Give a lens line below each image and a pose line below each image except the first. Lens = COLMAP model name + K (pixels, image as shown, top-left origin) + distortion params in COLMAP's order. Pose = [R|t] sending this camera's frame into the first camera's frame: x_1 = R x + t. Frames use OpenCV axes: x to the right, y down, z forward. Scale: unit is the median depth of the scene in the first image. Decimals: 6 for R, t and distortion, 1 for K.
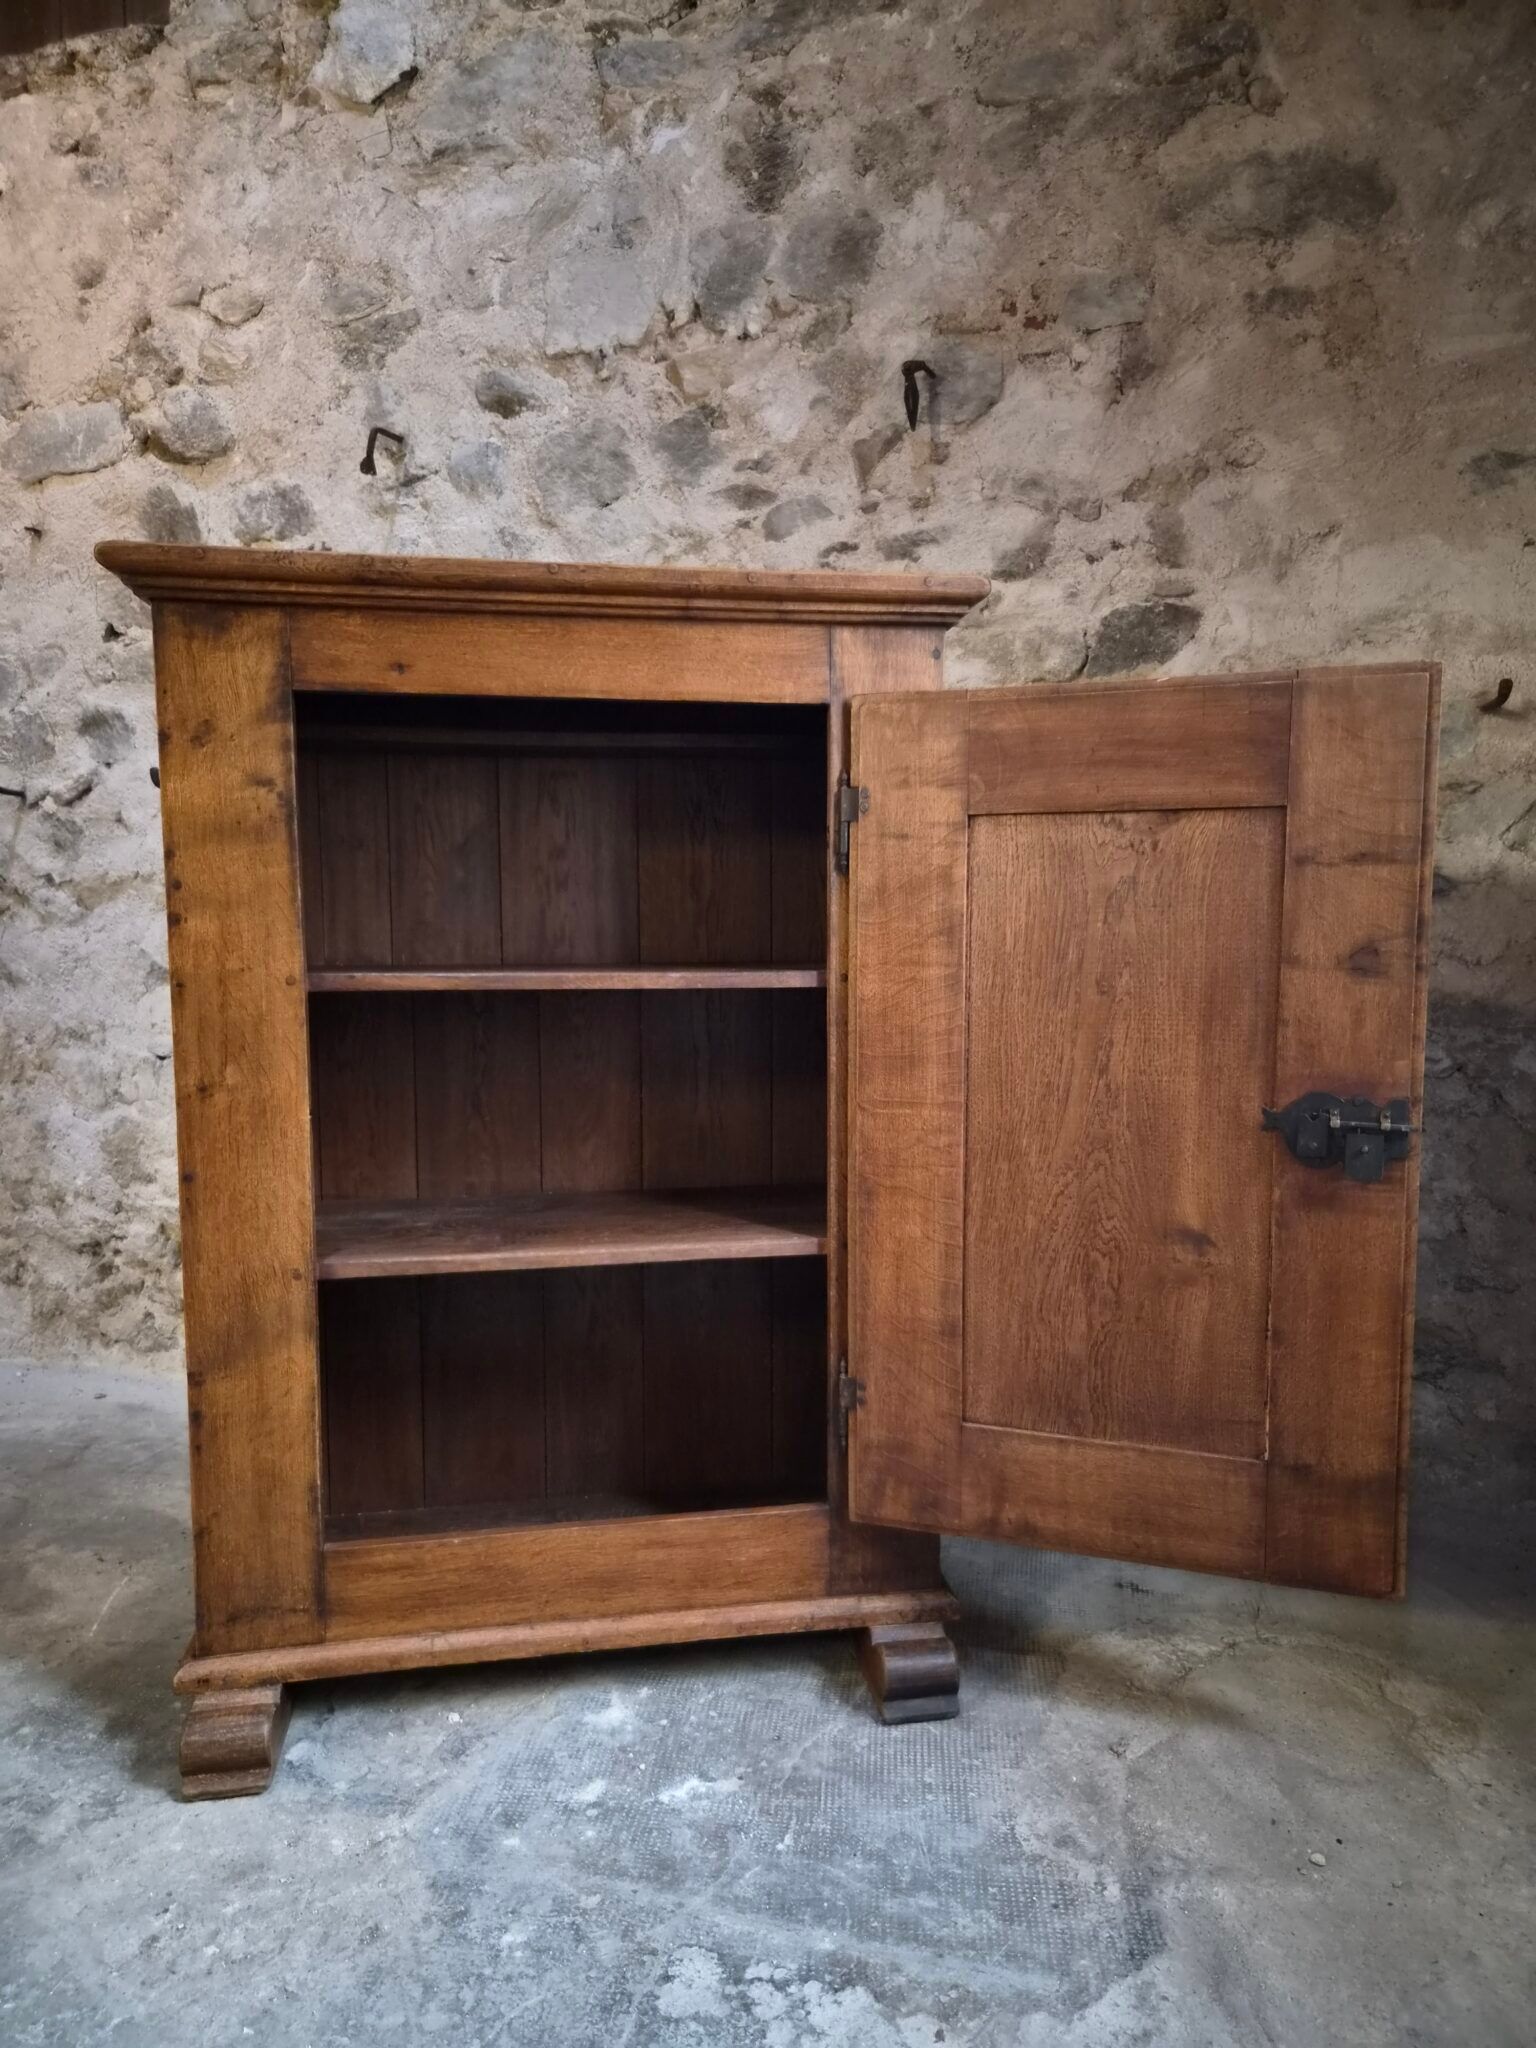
lens RADIAL K [[1380.4, 0, 770.5], [0, 1380.4, 1049.3], [0, 0, 1]] dist [0.063501, -0.050945]
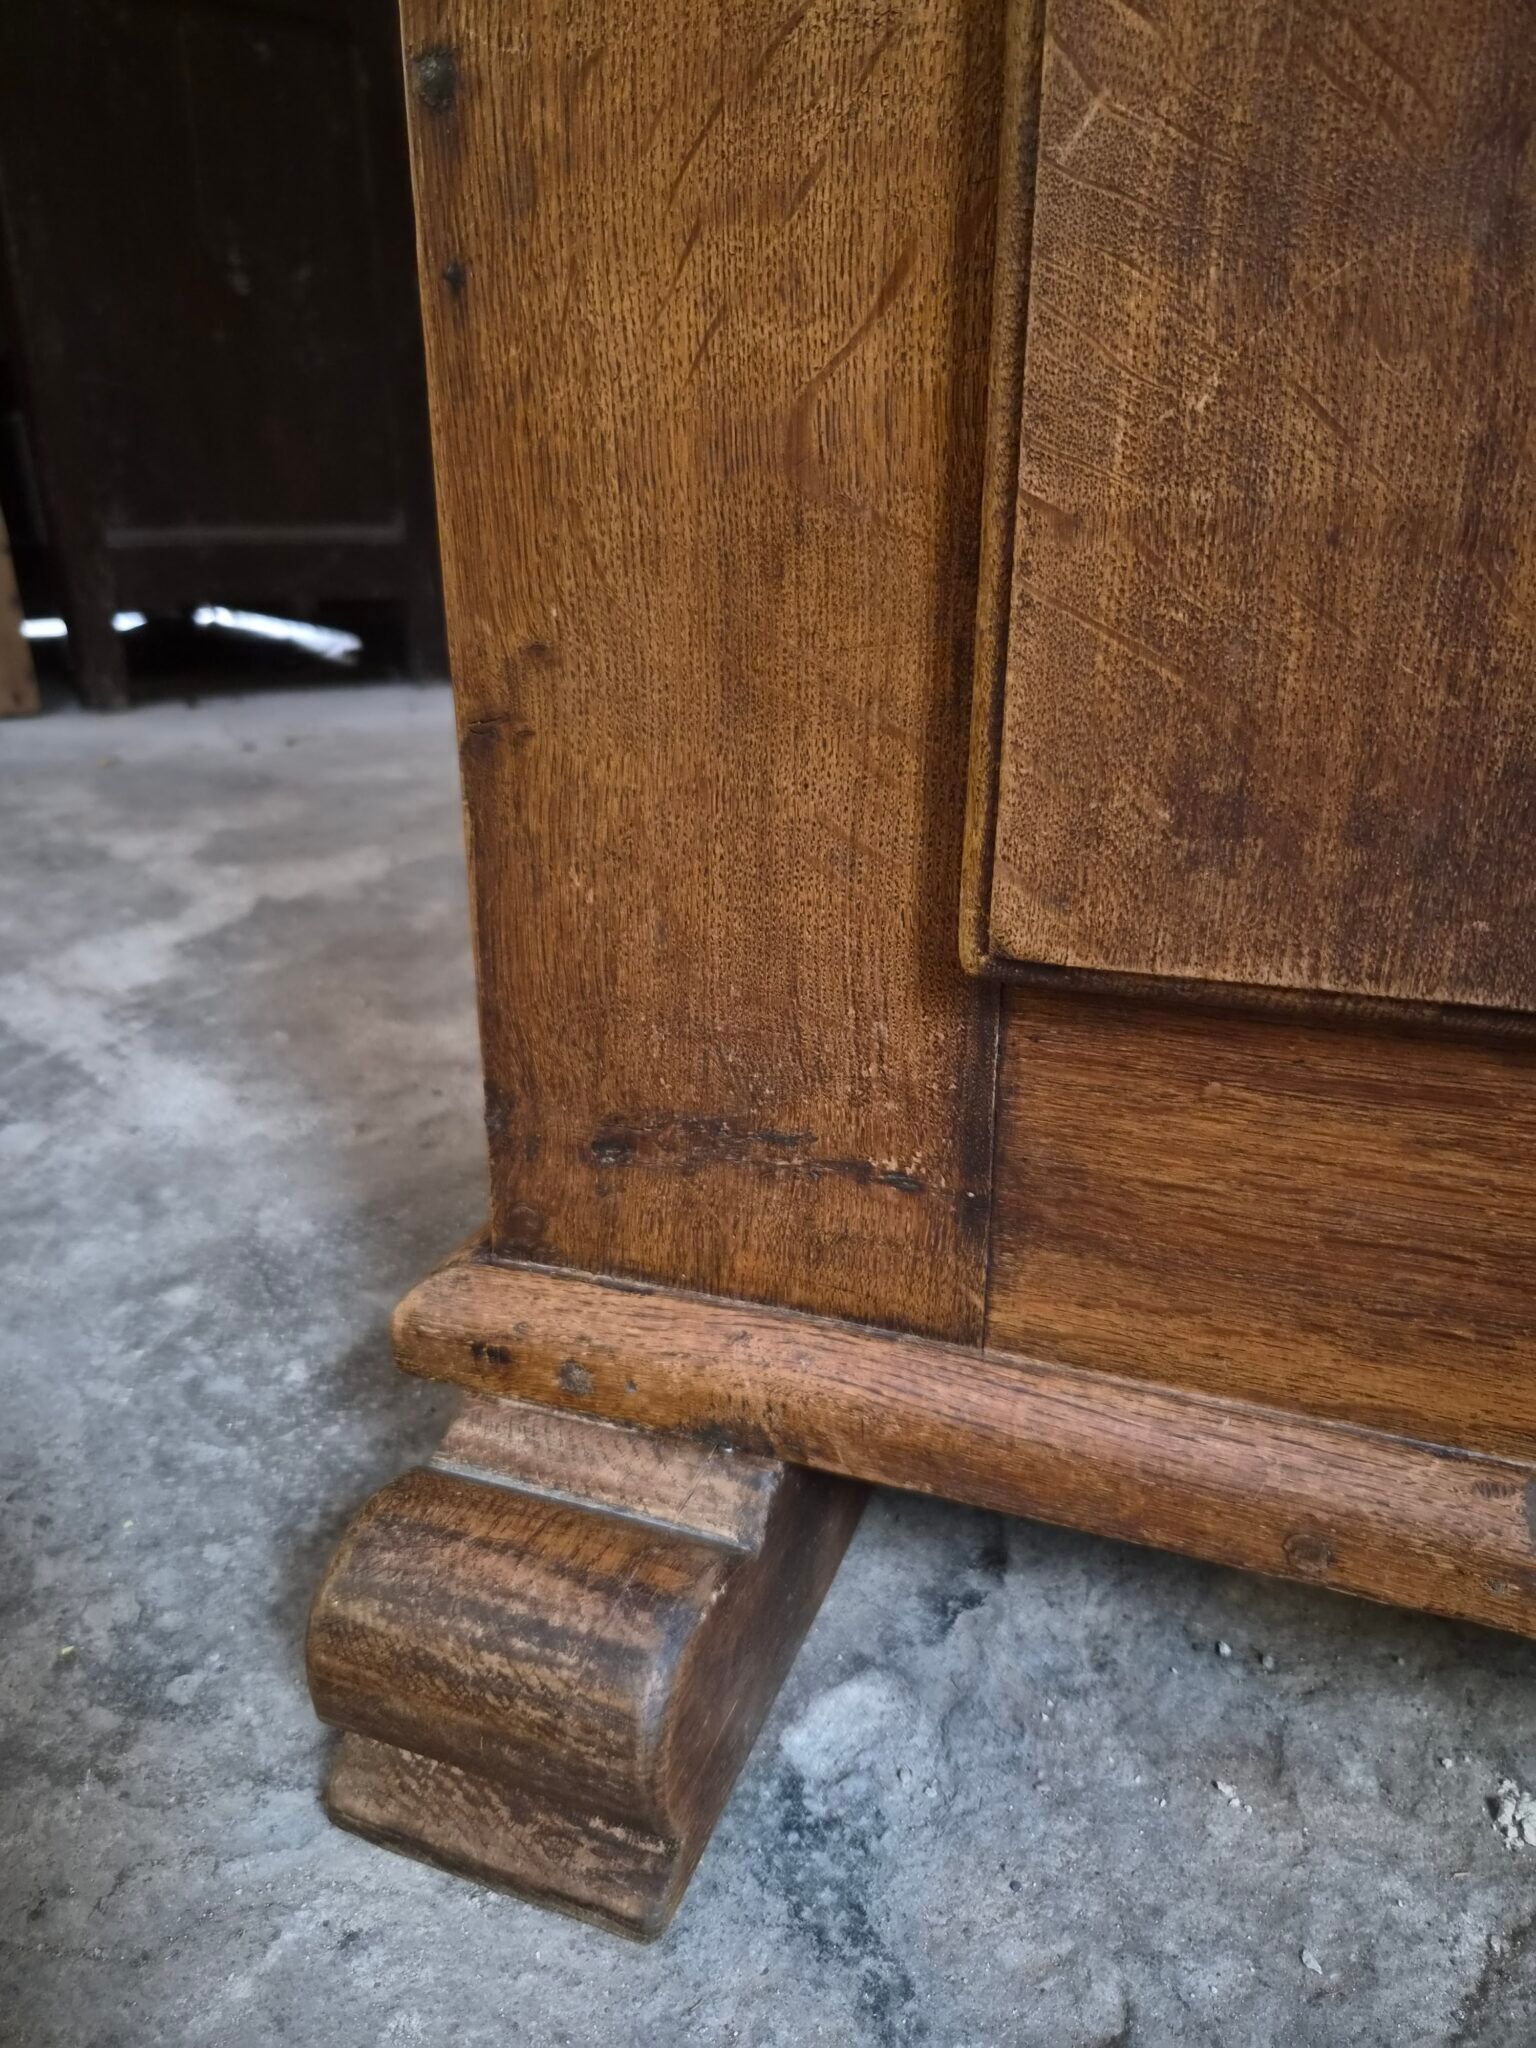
lens RADIAL K [[1426.5, 0, 771.6], [0, 1426.5, 996.1], [0, 0, 1]] dist [0.049173, -0.057999]
pose [[0.857779, 0.183866, -0.480009, -0.176441], [-0.051528, 0.959890, 0.275602, 0.220615], [0.511430, -0.211671, 0.832847, 0.571273]]
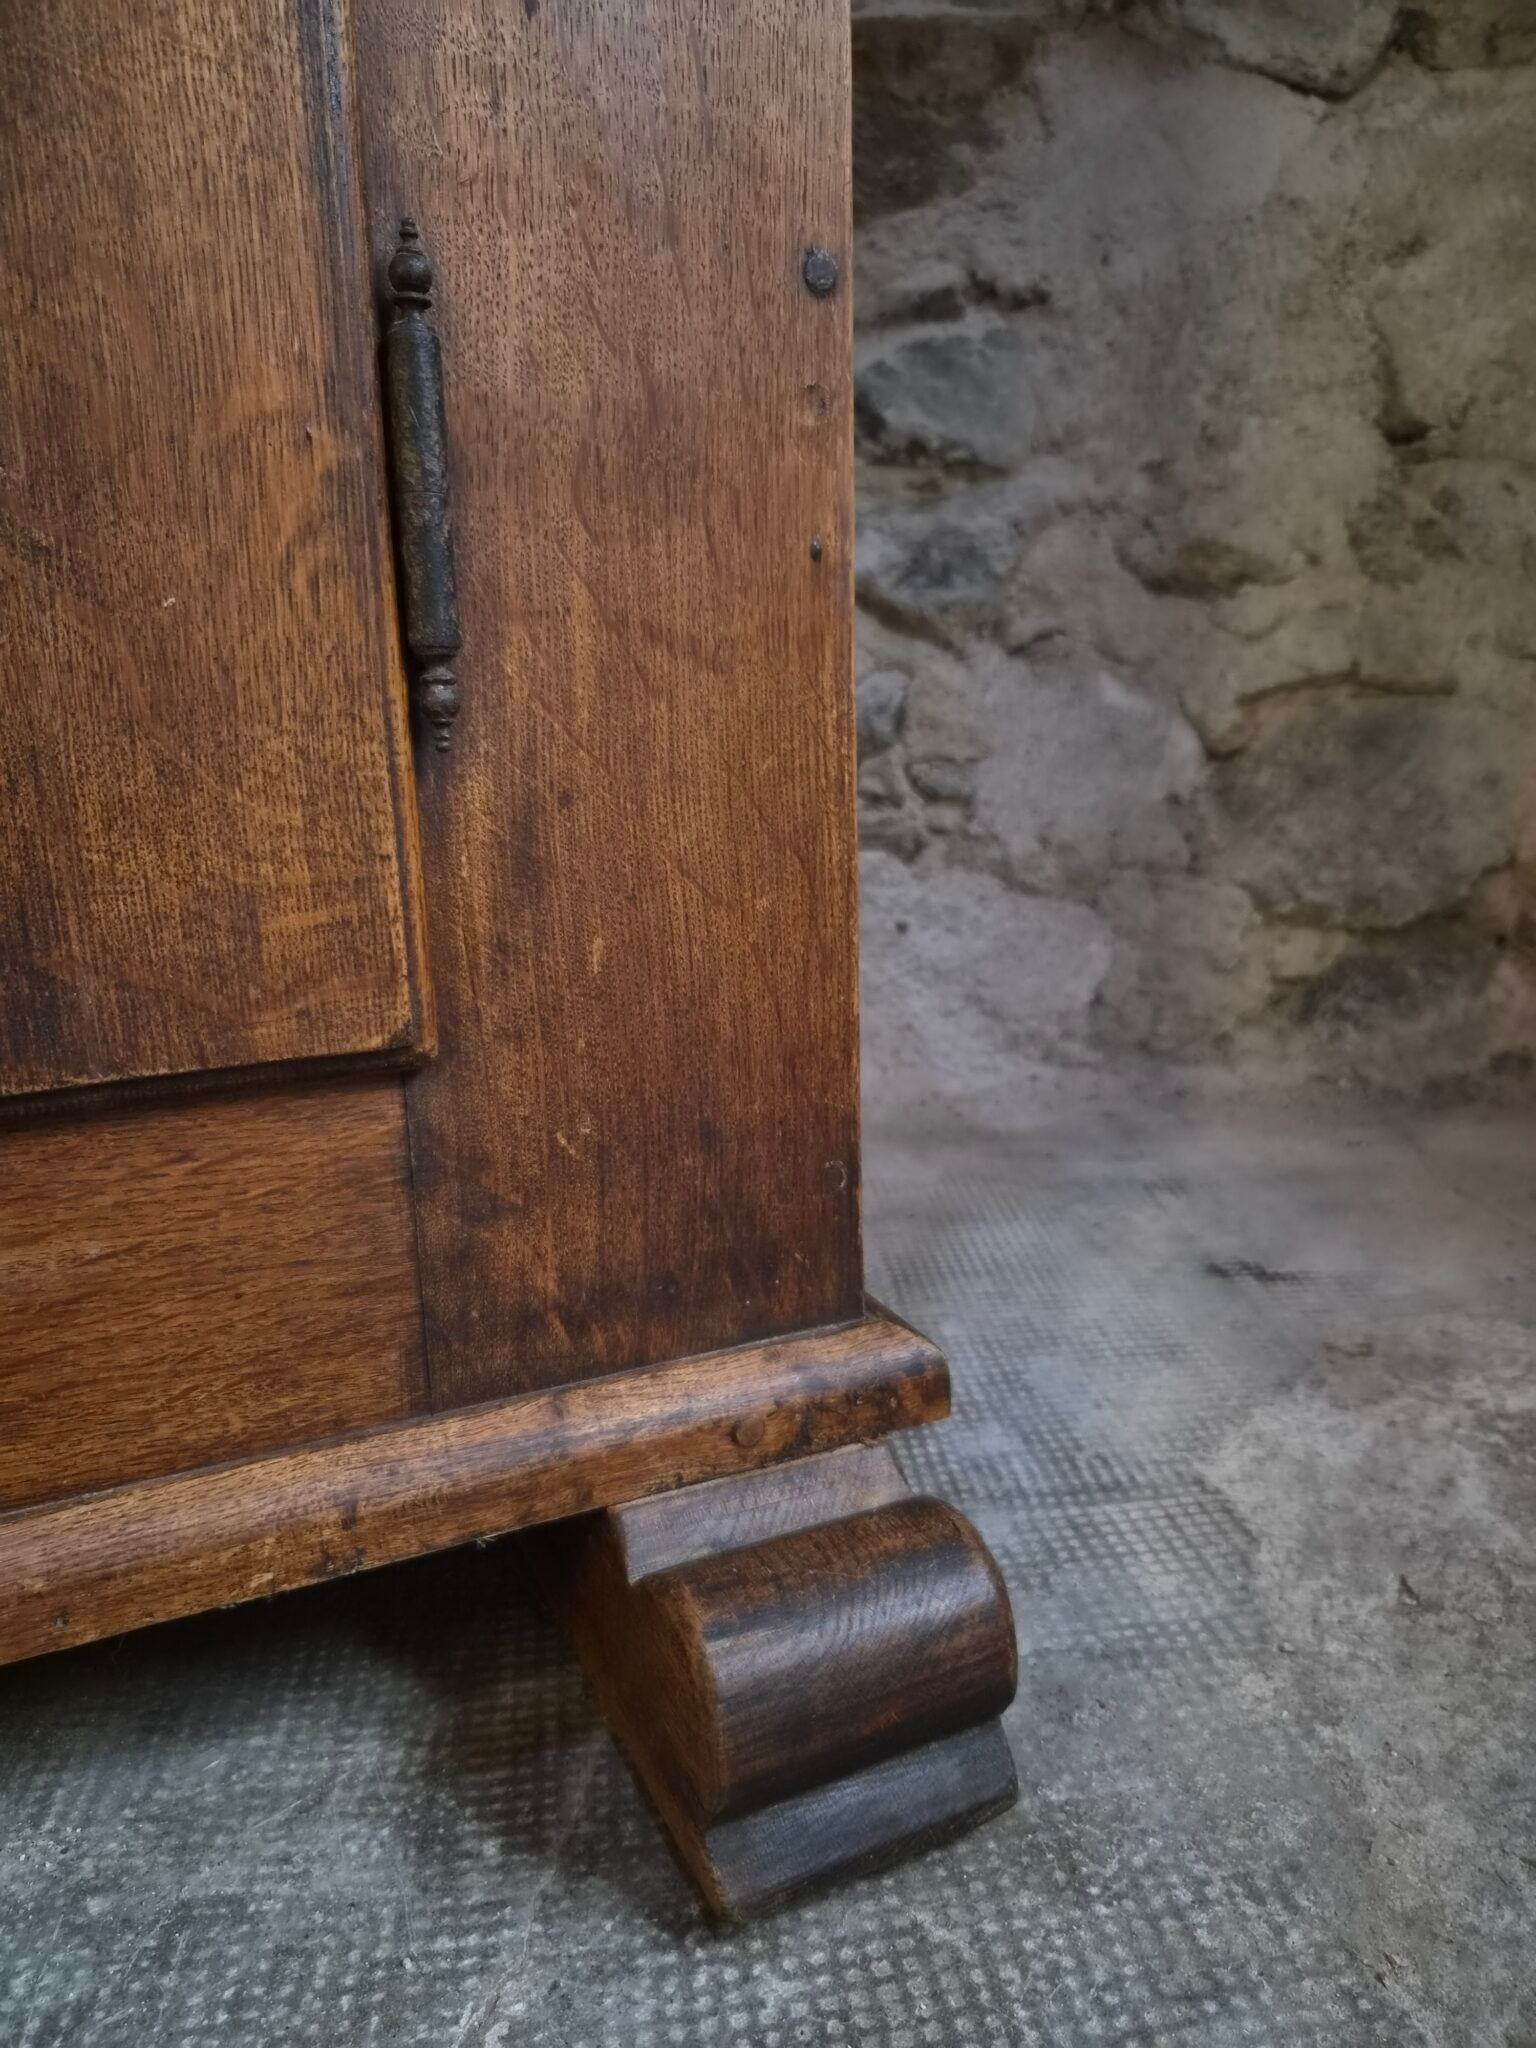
lens RADIAL K [[1407.1, 0, 769.0], [0, 1407.1, 1034.8], [0, 0, 1]] dist [0.052133, -0.052737]
pose [[0.962176, -0.073029, 0.262457, 0.029337], [0.034522, 0.988318, 0.148443, 0.220948], [-0.270232, -0.133767, 0.953457, 0.575669]]
